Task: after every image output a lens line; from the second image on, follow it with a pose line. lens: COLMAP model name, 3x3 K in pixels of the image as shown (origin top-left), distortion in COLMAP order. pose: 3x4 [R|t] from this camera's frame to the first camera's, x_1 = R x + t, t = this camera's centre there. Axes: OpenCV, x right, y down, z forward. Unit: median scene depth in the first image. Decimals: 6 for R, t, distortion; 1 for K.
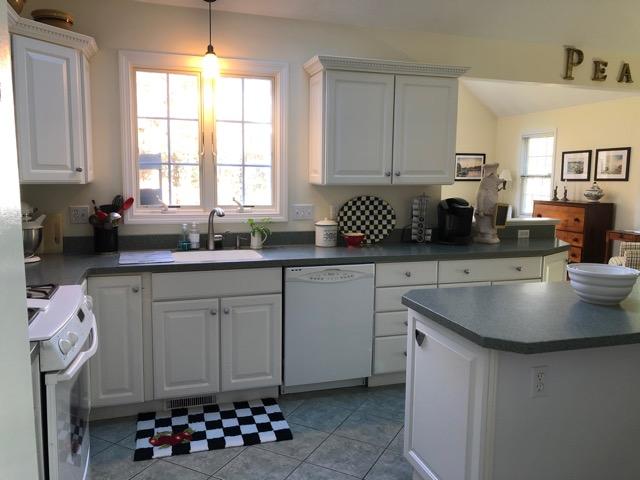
lens RADIAL K [[521.4, 0, 319.6], [0, 521.4, 237.8], [0, 0, 1]] dist [0.047670, -0.046068]
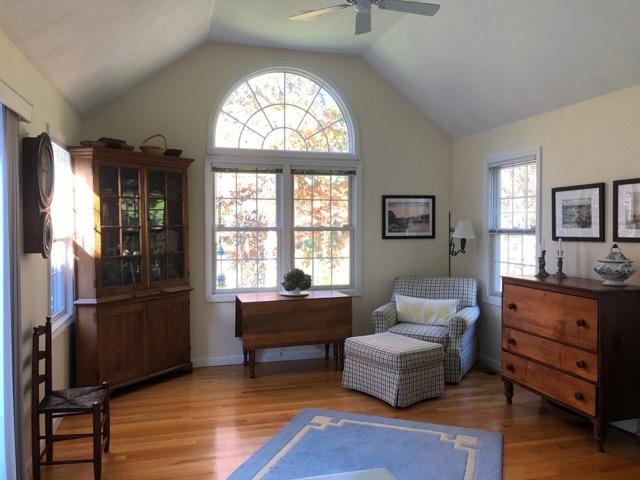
lens RADIAL K [[521.4, 0, 317.7], [0, 521.4, 237.9], [0, 0, 1]] dist [0.047670, -0.046068]
pose [[0.999261, -0.014203, -0.035712, 0.239665], [0.010830, 0.995612, -0.092948, -0.064065], [0.036876, 0.092492, 0.995030, 0.454729]]
